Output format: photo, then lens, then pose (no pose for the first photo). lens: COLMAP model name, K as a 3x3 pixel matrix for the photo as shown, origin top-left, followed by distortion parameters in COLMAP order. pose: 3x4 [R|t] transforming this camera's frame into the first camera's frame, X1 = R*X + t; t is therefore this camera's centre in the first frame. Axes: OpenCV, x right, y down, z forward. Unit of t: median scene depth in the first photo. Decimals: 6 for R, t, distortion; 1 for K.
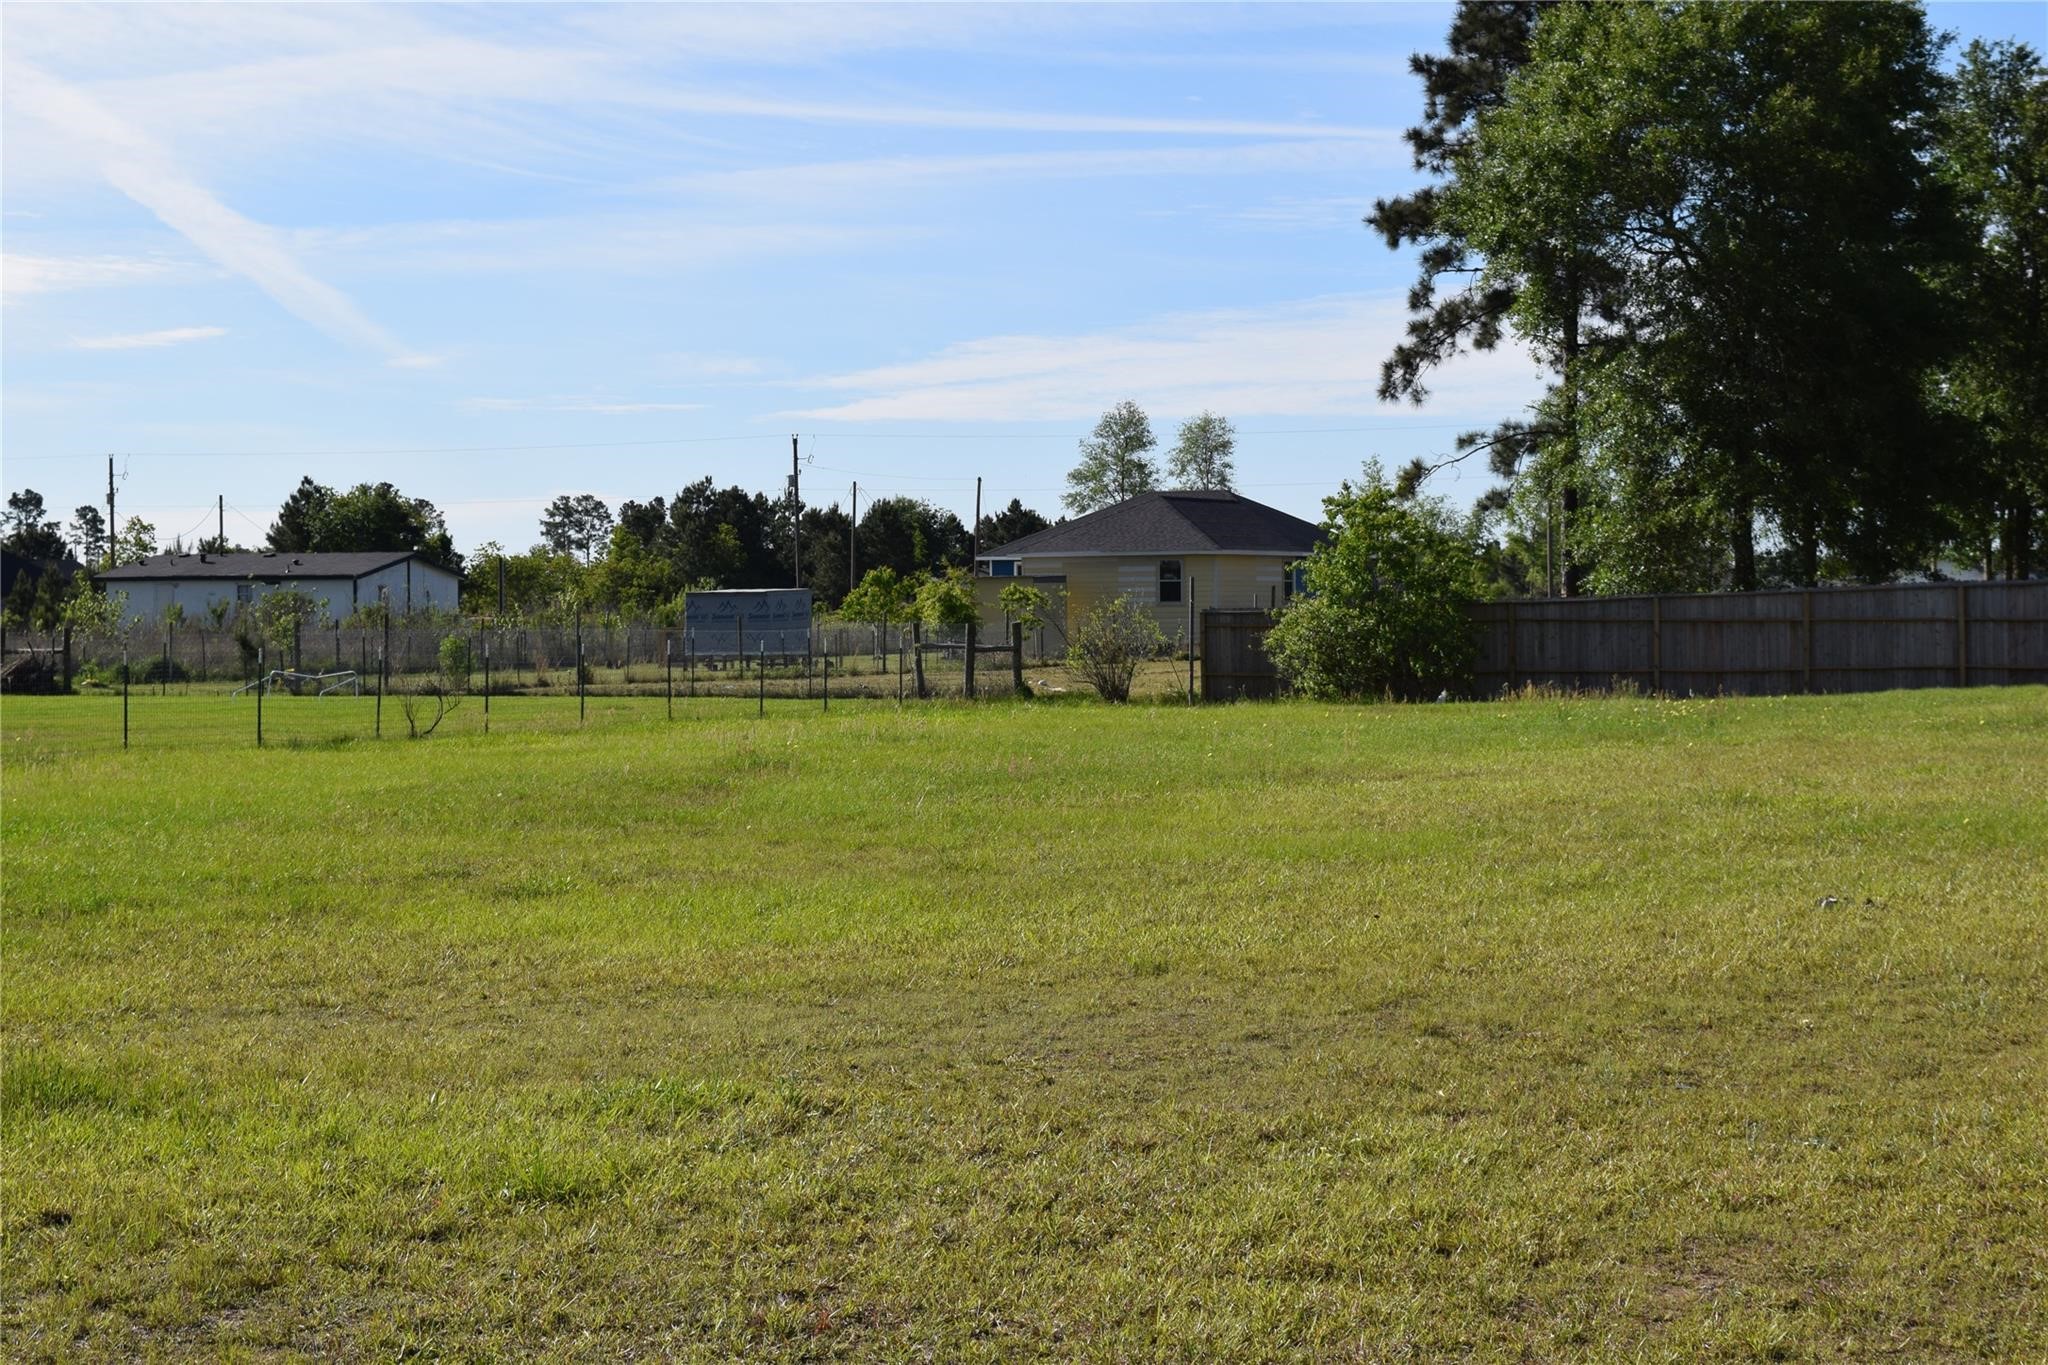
lens RADIAL K [[3478.9, 0, 1019.5], [0, 3478.9, 670.4], [0, 0, 1]] dist [0.029869, 0.000000]
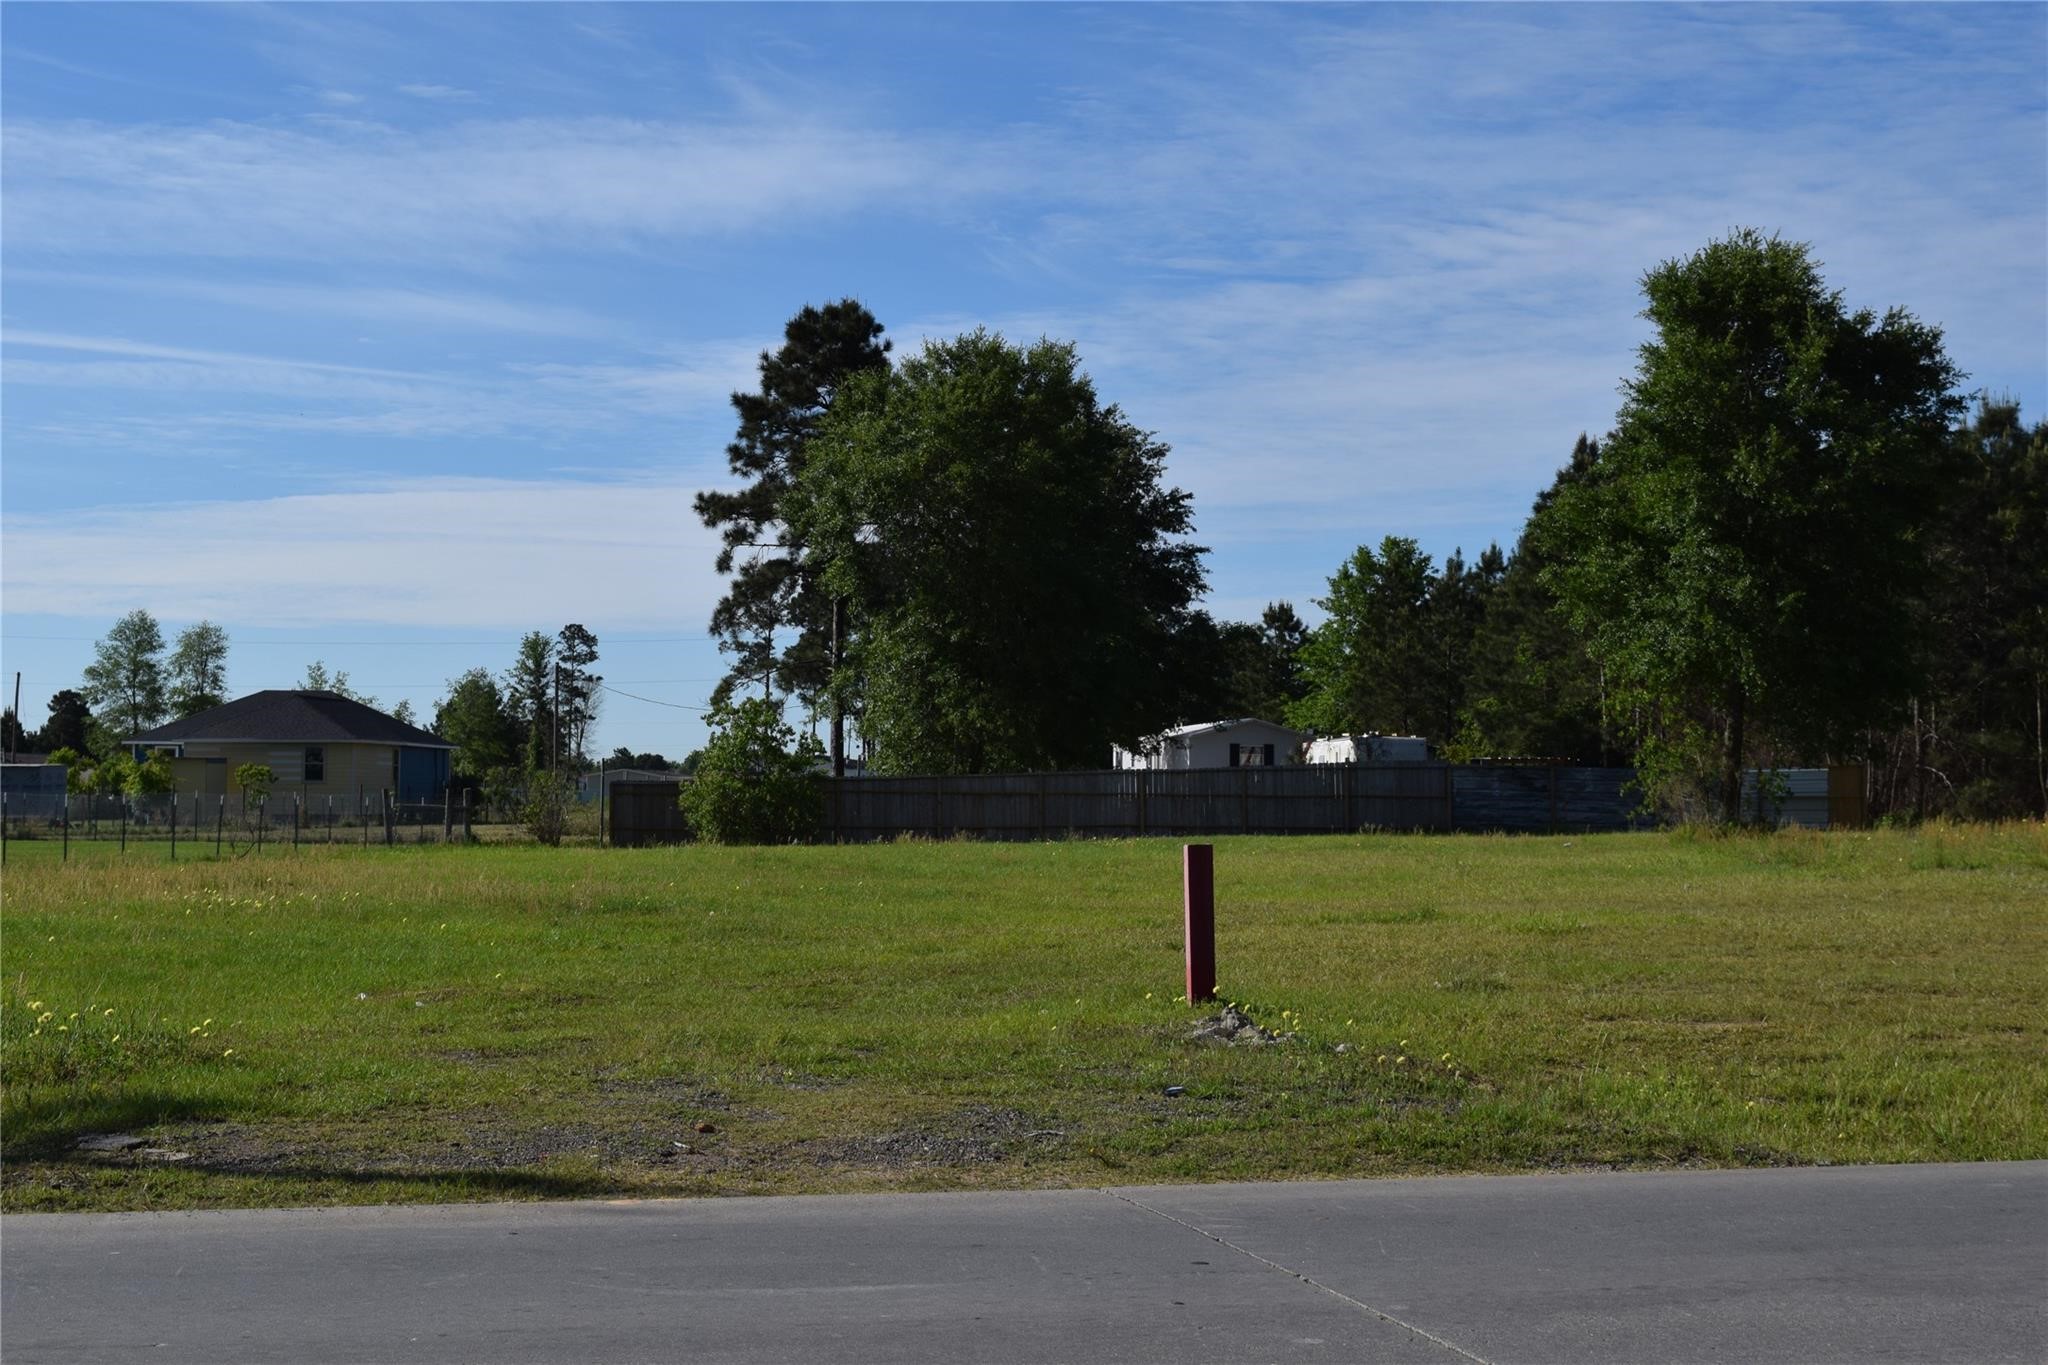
lens RADIAL K [[3098.3, 0, 1009.3], [0, 3098.3, 690.2], [0, 0, 1]] dist [0.001439, 0.000000]
pose [[0.930584, 0.026677, 0.365105, -0.274055], [-0.007057, 0.998463, -0.054969, 0.014380], [-0.366010, 0.048576, 0.929342, -0.236561]]
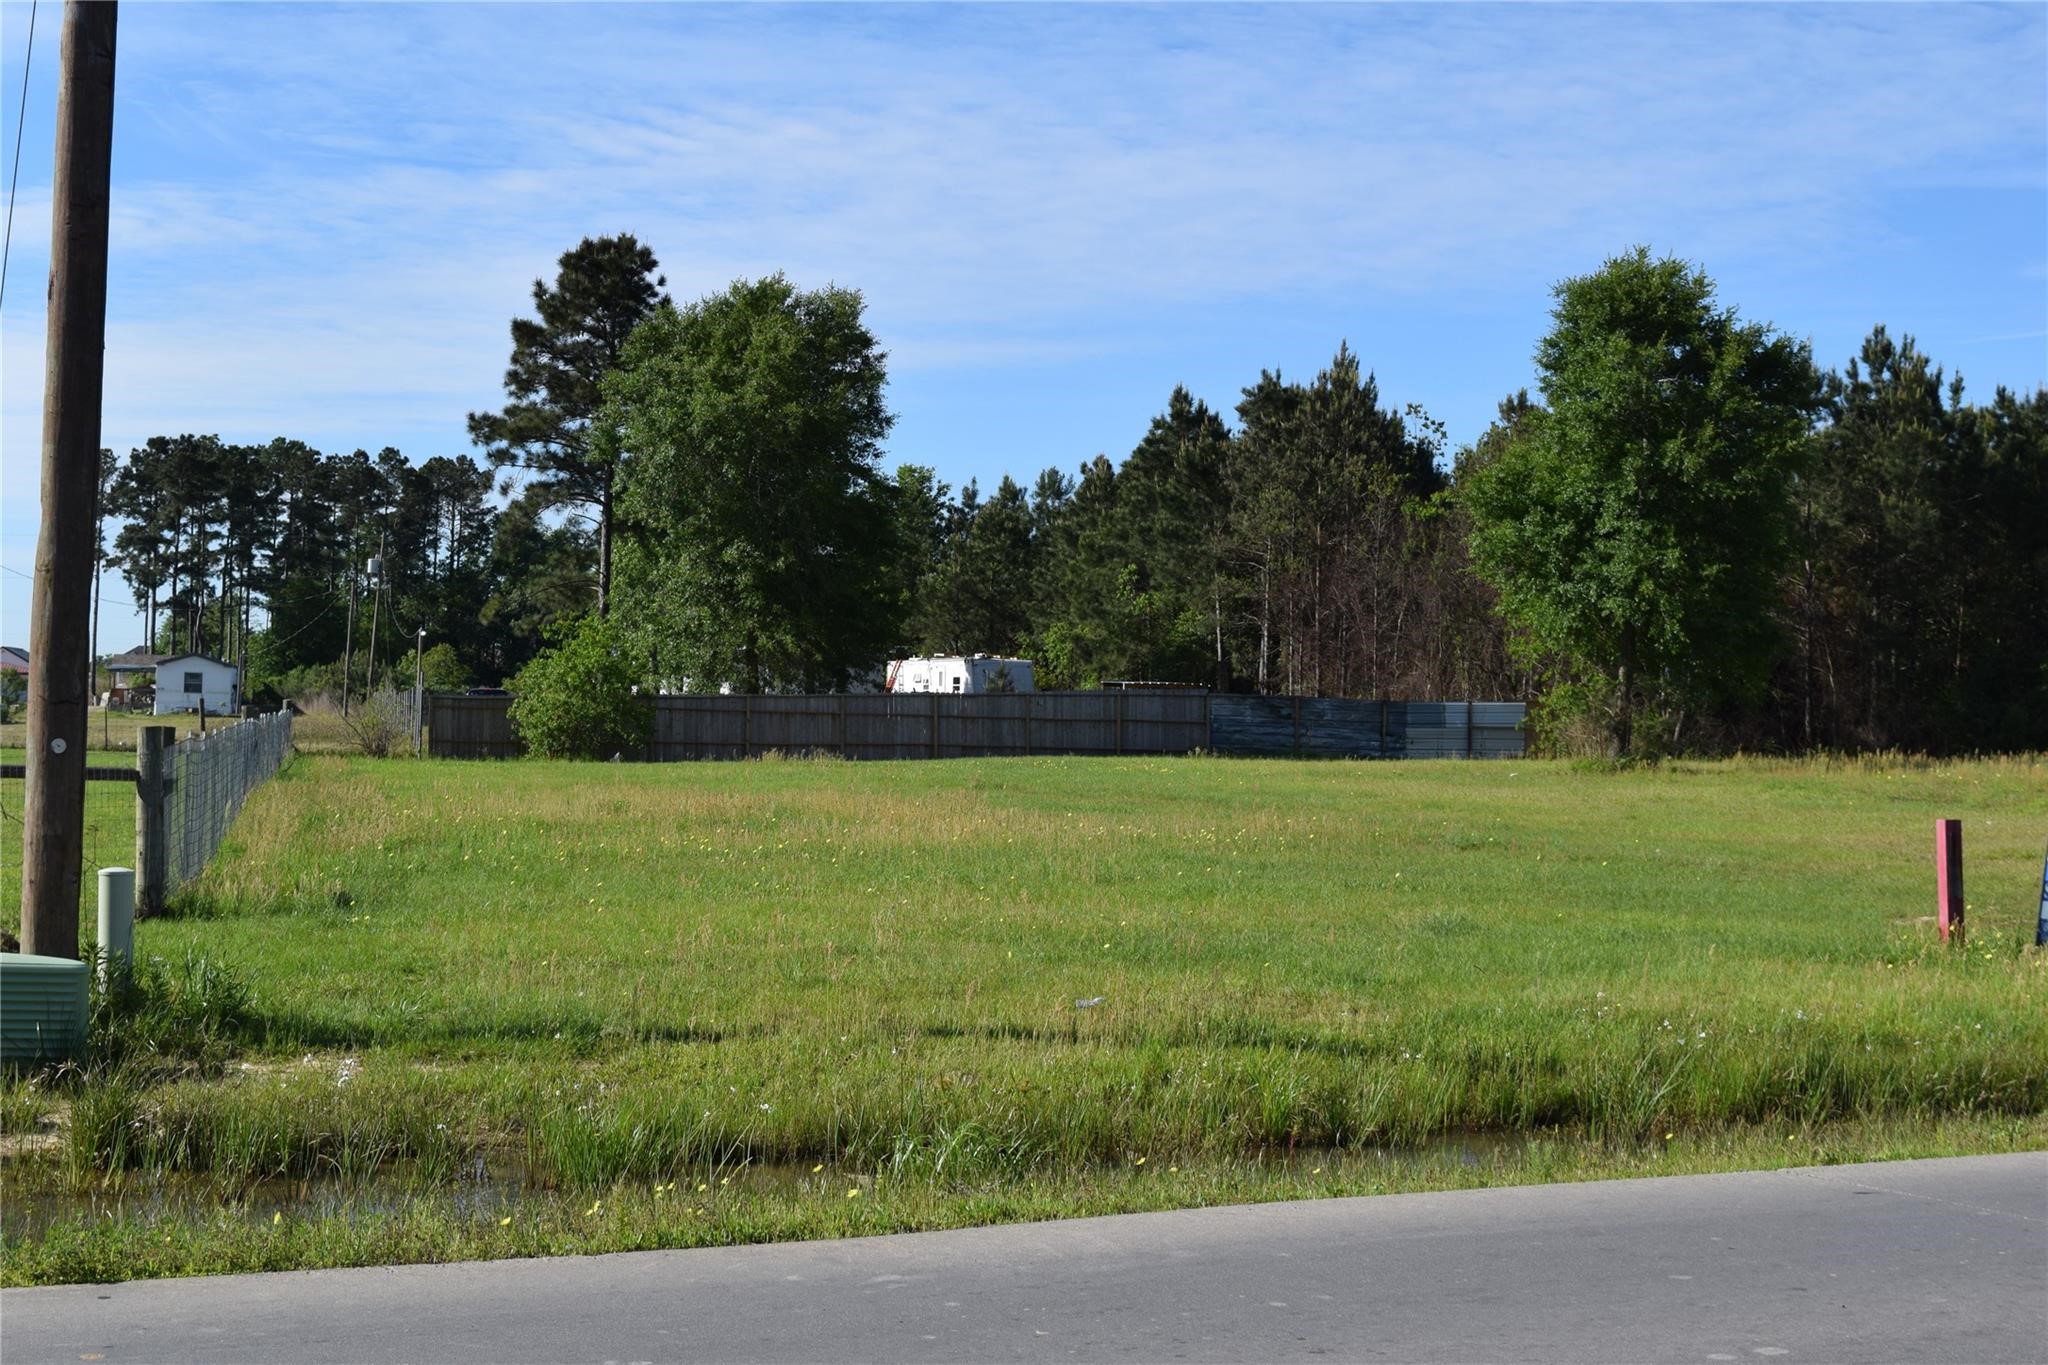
lens RADIAL K [[3098.3, 0, 1015.5], [0, 3098.3, 752.3], [0, 0, 1]] dist [0.001439, 0.000000]
pose [[0.792579, 0.017723, 0.609511, -0.582664], [-0.018087, 0.999821, -0.005553, 0.009965], [-0.609500, -0.006623, 0.792758, -0.184541]]
